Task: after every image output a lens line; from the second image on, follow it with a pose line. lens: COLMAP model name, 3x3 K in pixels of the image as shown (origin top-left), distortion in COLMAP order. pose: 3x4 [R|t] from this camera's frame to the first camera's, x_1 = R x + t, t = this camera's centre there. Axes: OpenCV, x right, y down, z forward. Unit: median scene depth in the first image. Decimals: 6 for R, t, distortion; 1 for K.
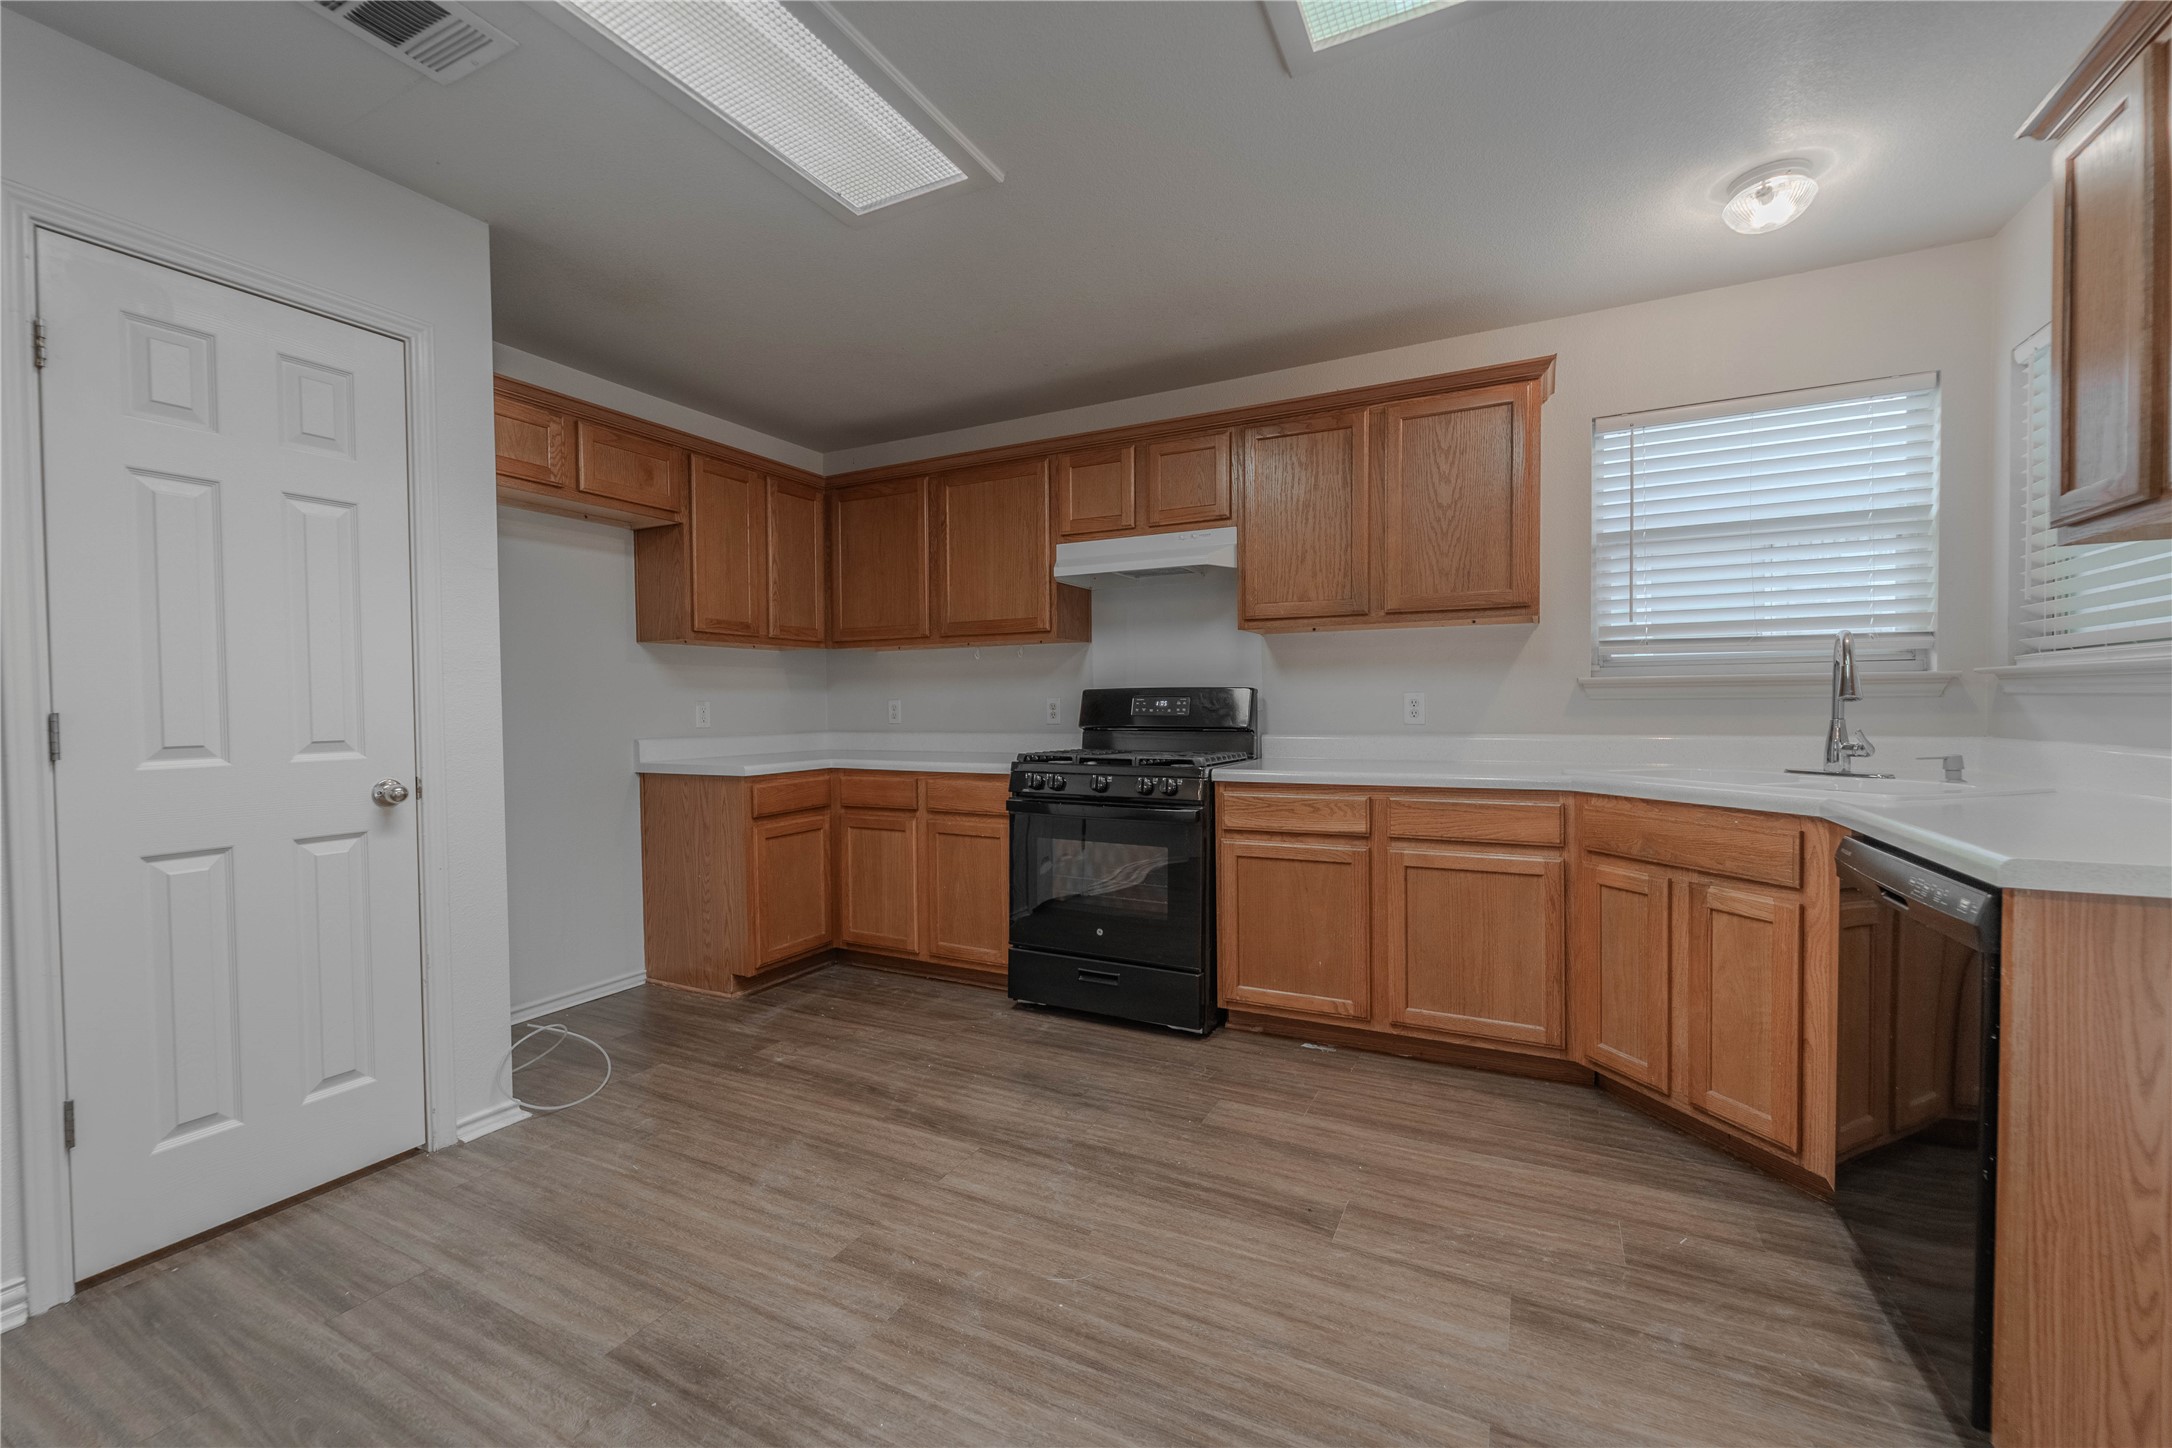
lens RADIAL K [[877.9, 0, 1089.4], [0, 877.9, 723.1], [0, 0, 1]] dist [0.000416, -0.000714]
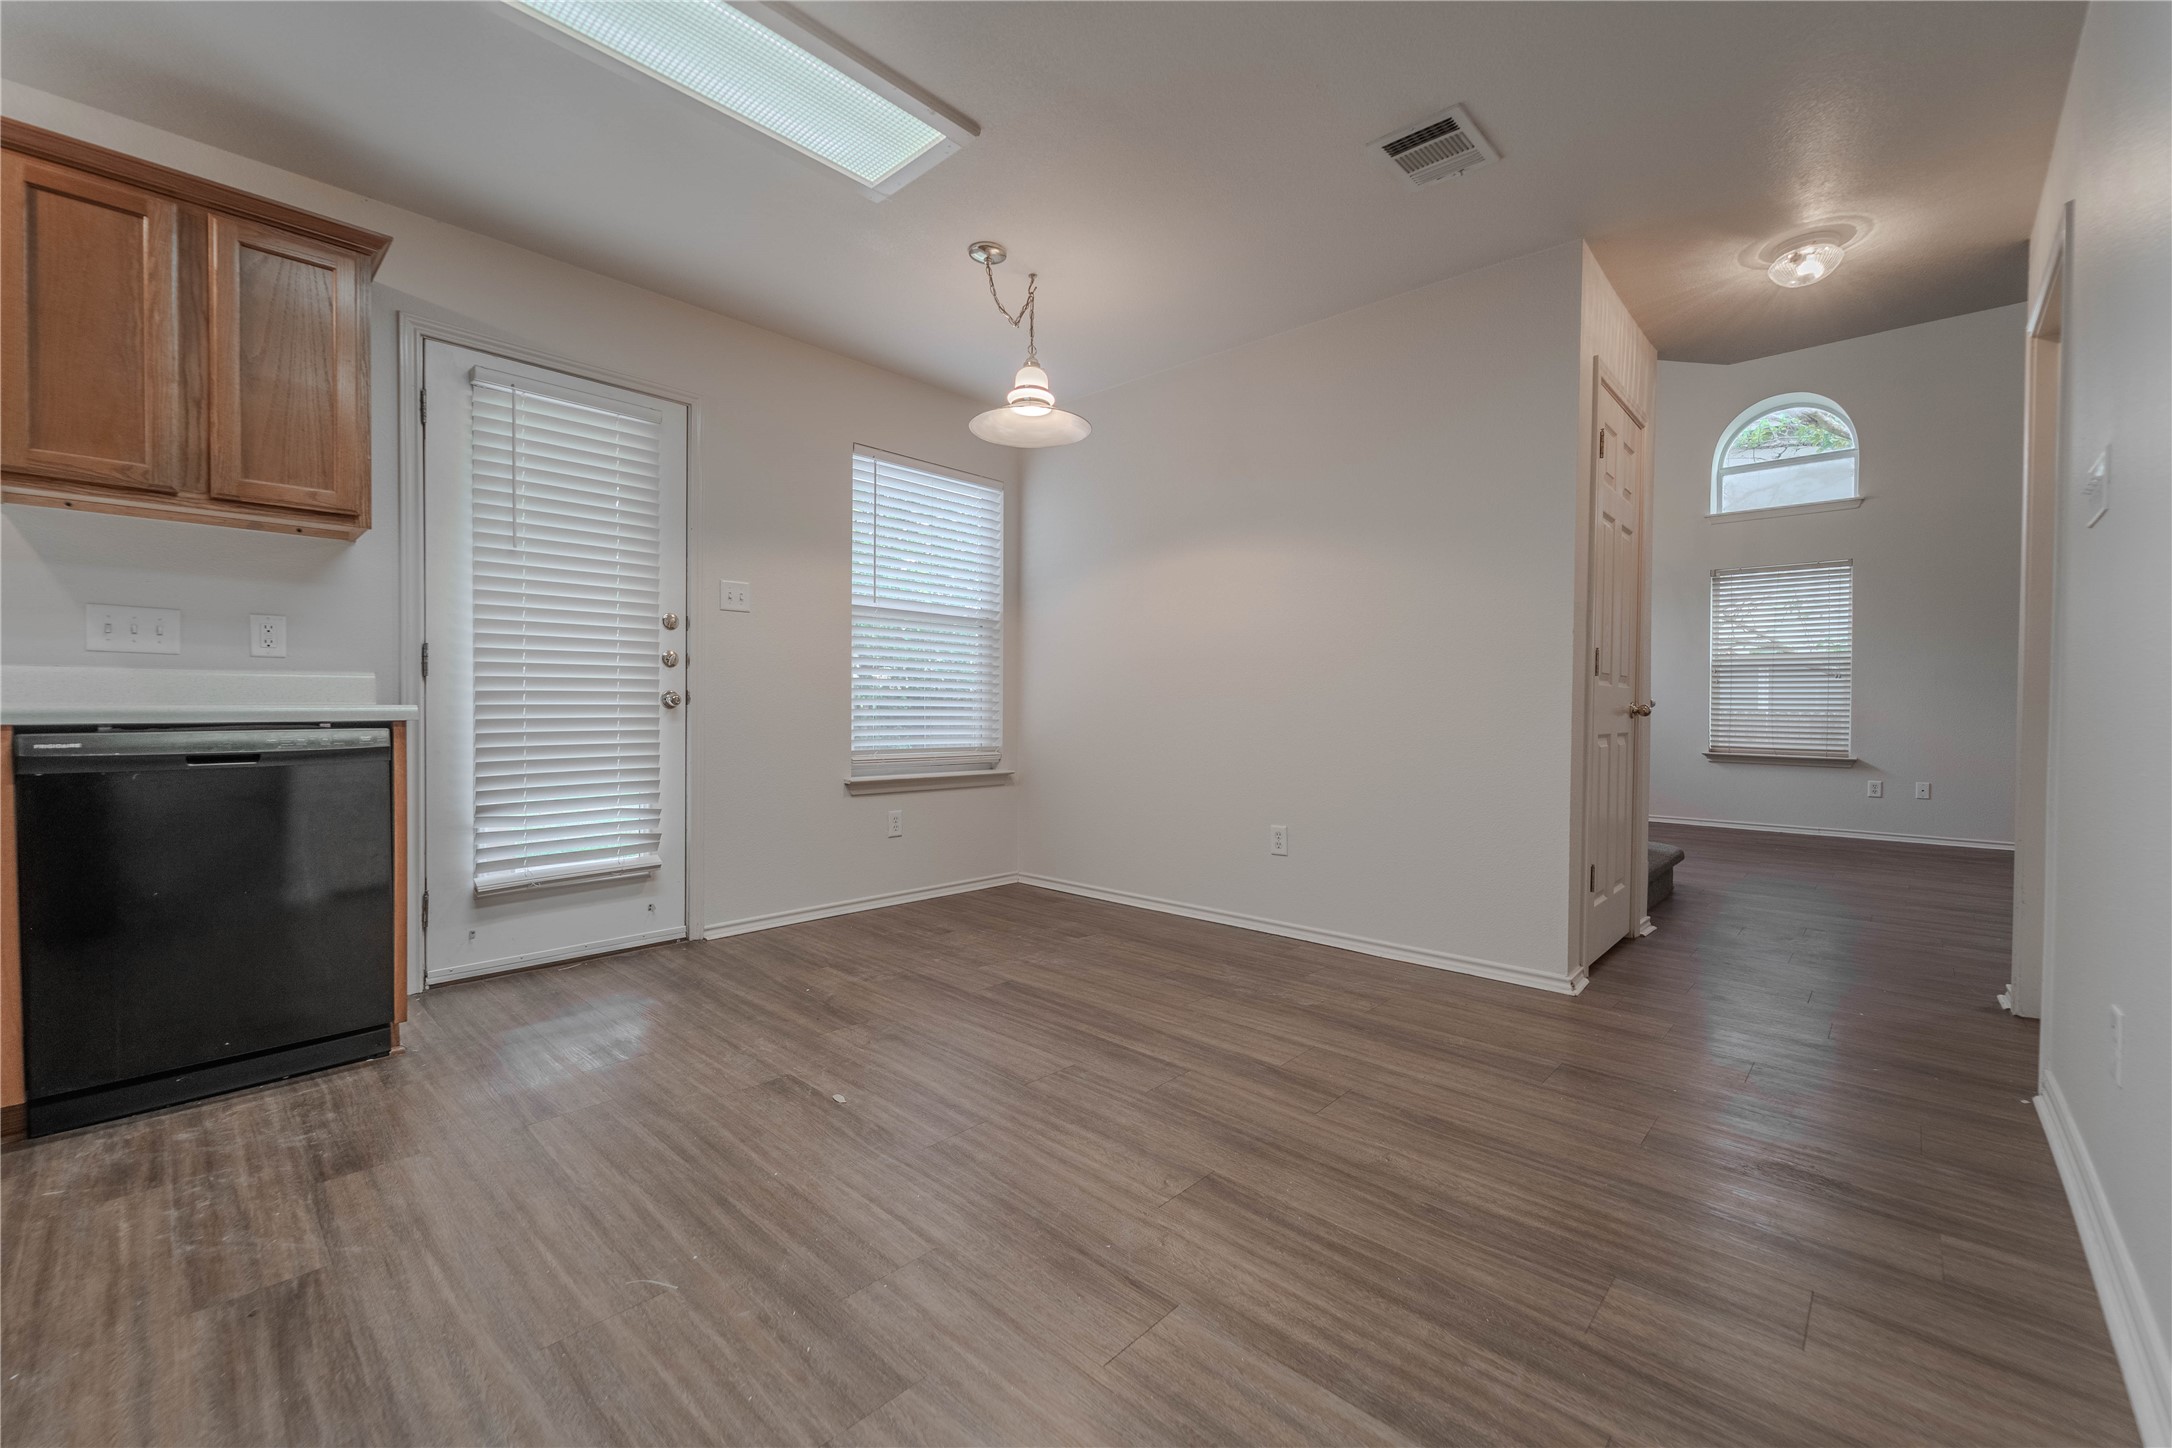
lens RADIAL K [[877.9, 0, 1089.4], [0, 877.9, 723.1], [0, 0, 1]] dist [0.000416, -0.000714]
pose [[-0.961747, 0.001216, 0.273935, -0.657694], [0.011695, 0.999261, 0.036624, 0.094880], [-0.273688, 0.038427, -0.961051, 1.717006]]
